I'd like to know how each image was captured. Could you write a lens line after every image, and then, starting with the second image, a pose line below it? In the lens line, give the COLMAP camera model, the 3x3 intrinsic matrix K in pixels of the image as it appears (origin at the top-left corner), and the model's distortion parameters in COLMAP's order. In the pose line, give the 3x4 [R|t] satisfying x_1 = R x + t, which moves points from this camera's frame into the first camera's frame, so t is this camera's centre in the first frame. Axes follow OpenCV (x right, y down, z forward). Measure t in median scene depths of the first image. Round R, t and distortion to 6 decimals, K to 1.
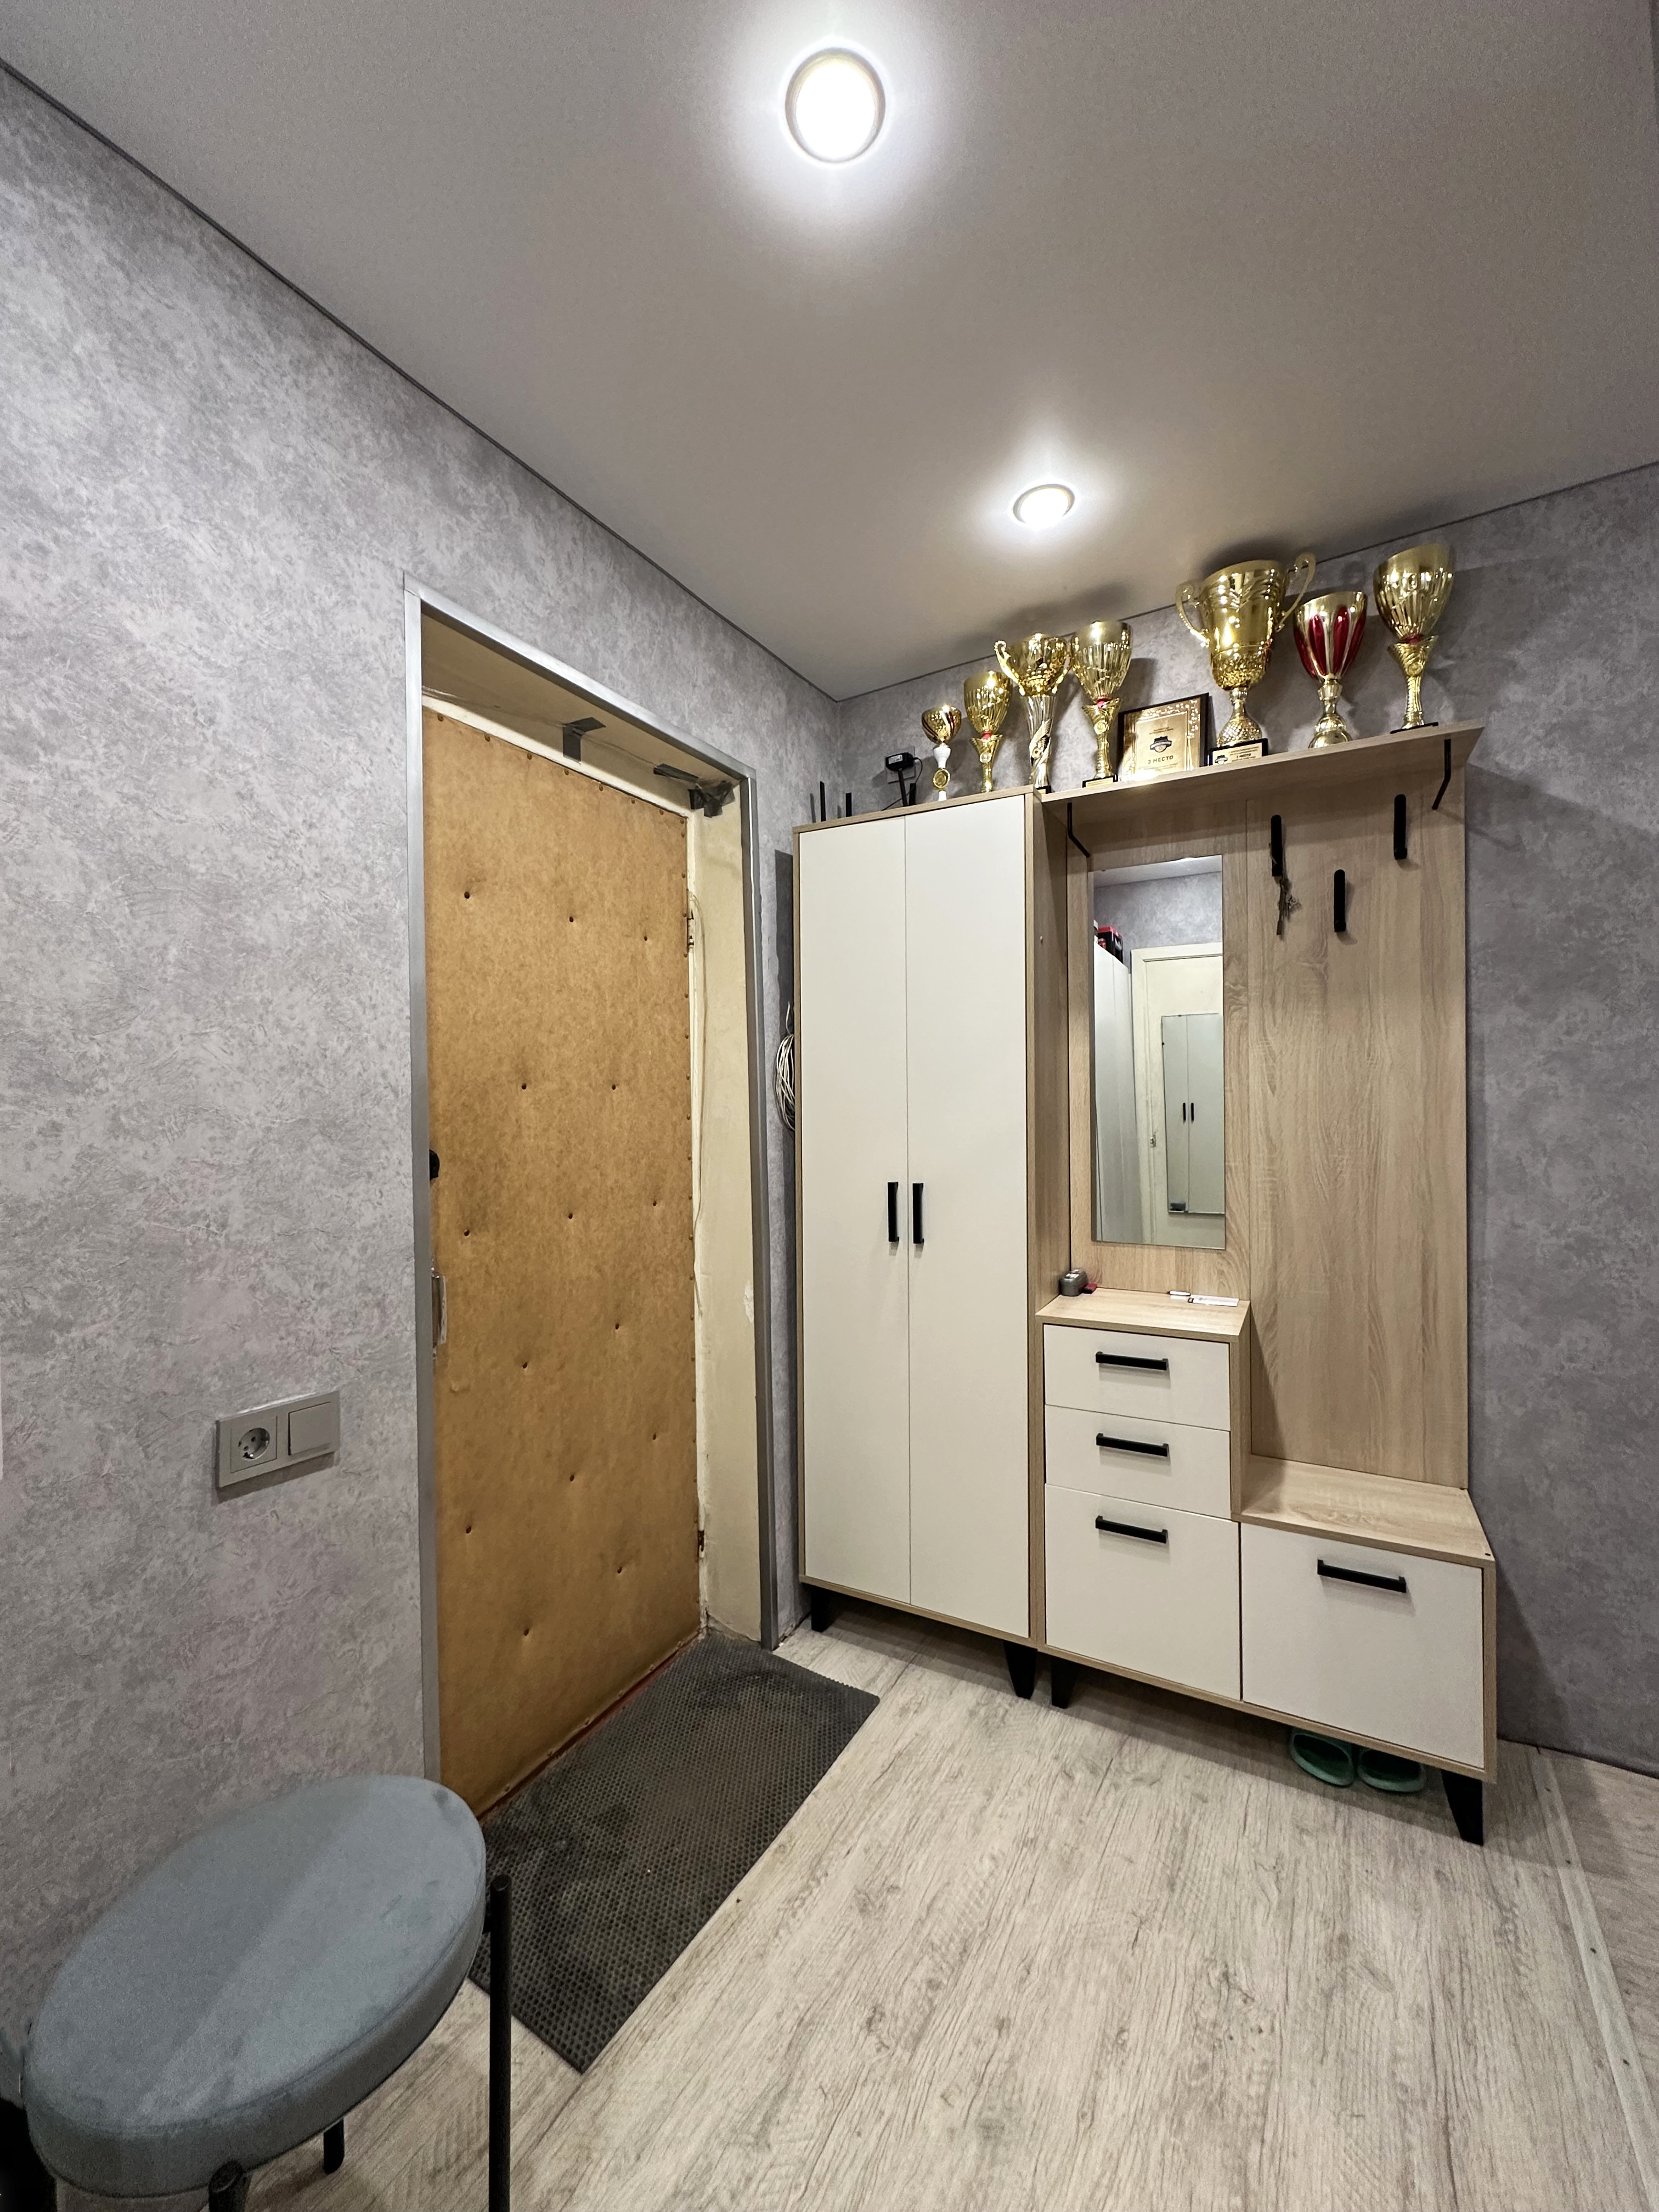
lens RADIAL K [[877.3, 0, 827.8], [0, 877.3, 1105.6], [0, 0, 1]] dist [-0.002533, 0.000611]
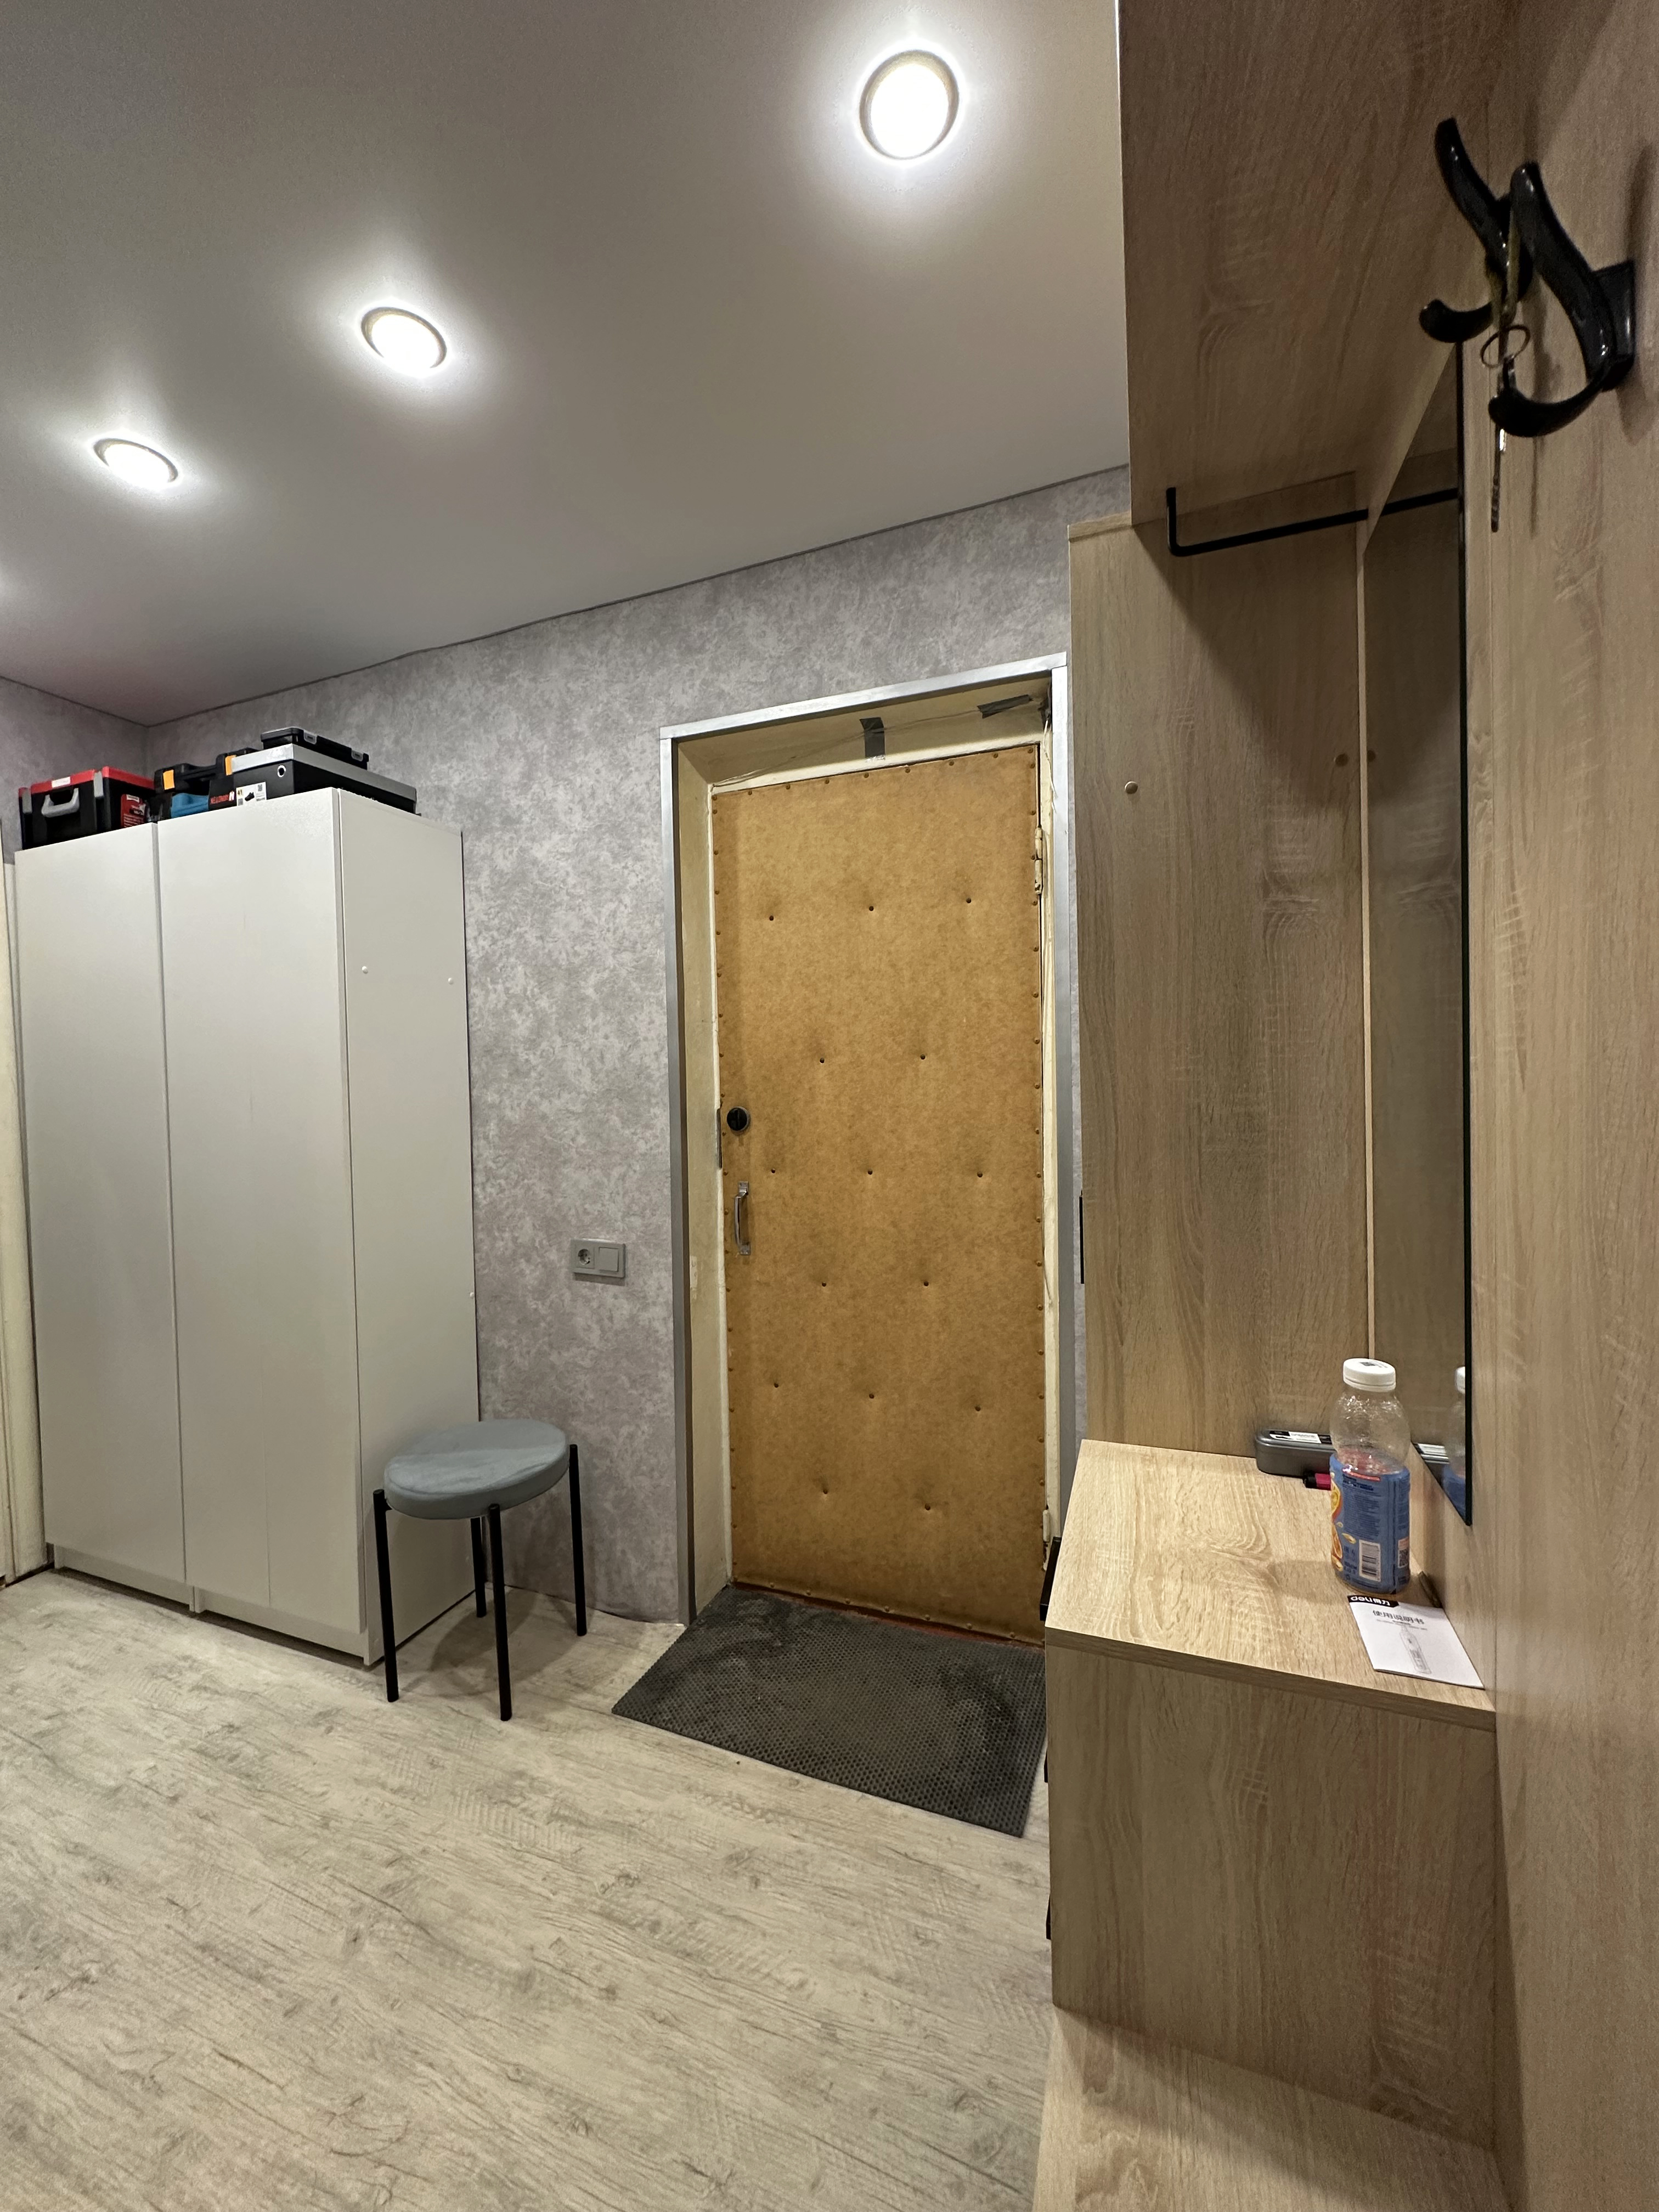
lens RADIAL K [[877.3, 0, 833.1], [0, 877.3, 1105.7], [0, 0, 1]] dist [-0.002533, 0.000611]
pose [[0.156060, 0.055923, -0.986163, 1.134745], [0.025142, 0.997848, 0.060564, -0.043281], [0.987427, -0.034246, 0.154319, 1.076599]]
